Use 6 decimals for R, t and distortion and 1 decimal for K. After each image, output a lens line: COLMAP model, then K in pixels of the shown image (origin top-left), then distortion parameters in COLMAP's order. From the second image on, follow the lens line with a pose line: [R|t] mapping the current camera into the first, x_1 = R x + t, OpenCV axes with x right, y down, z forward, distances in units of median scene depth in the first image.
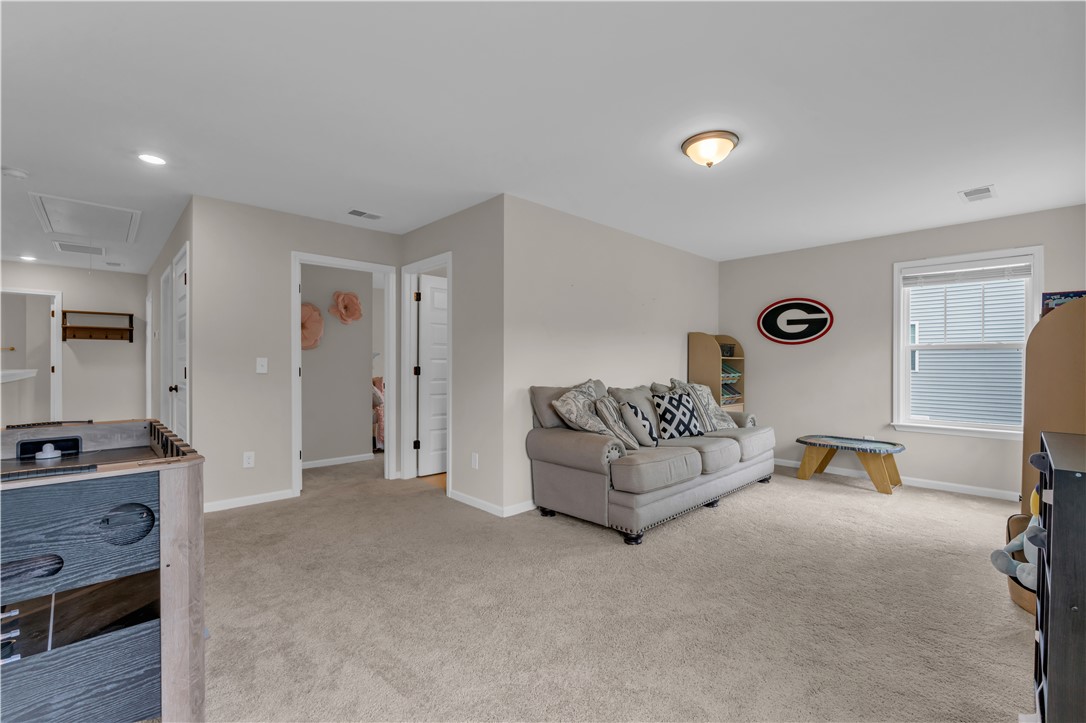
lens RADIAL K [[478.7, 0, 545.7], [0, 478.7, 364.5], [0, 0, 1]] dist [-0.004699, 0.001375]
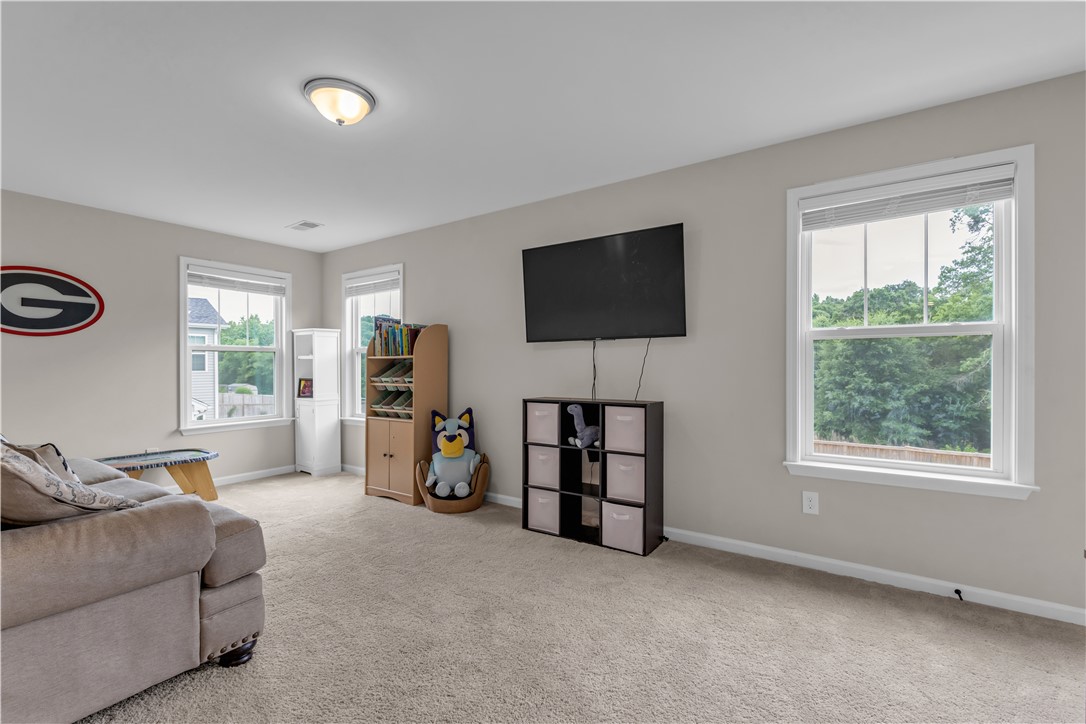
lens RADIAL K [[478.7, 0, 542.7], [0, 478.7, 362.3], [0, 0, 1]] dist [-0.004699, 0.001375]
pose [[-0.215894, 0.004746, 0.976405, -0.277803], [0.007794, 0.999965, -0.003137, 0.002455], [-0.976386, 0.006933, -0.215923, 0.432450]]
